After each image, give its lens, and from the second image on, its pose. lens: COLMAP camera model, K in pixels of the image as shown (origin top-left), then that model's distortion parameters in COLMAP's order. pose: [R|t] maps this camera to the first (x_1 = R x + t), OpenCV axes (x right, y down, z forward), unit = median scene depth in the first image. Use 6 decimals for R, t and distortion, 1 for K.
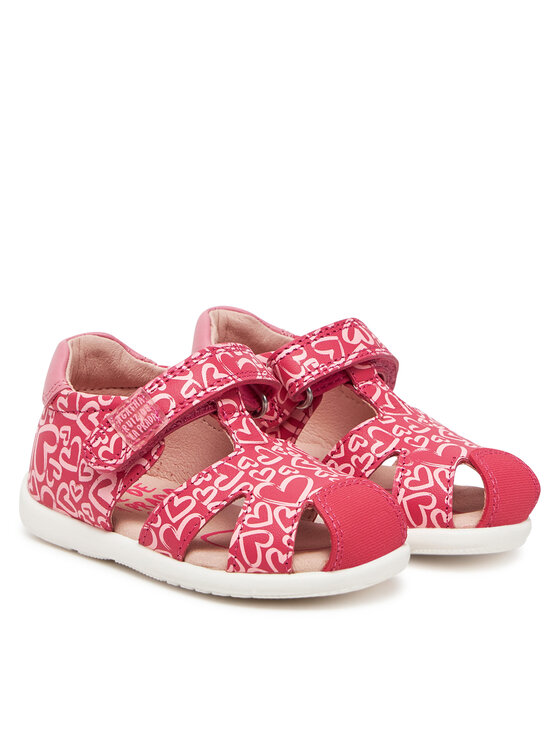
lens RADIAL K [[2418.8, 0, 280.0], [0, 2418.8, 373.0], [0, 0, 1]] dist [-0.094893, -0.496010]
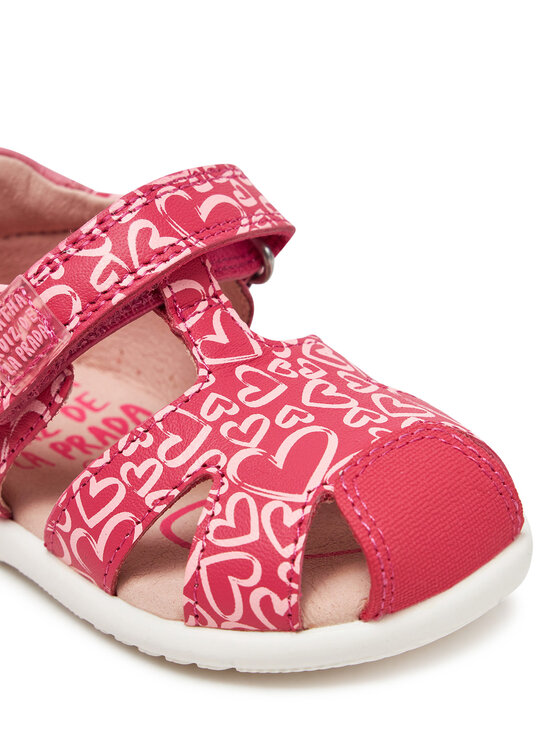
lens RADIAL K [[2418.8, 0, 280.0], [0, 2418.8, 373.0], [0, 0, 1]] dist [-0.094893, -0.496010]
pose [[0.992114, -0.065622, -0.106791, 0.058096], [0.082686, 0.982963, 0.164155, -0.057518], [0.094200, -0.171690, 0.980637, 0.471368]]
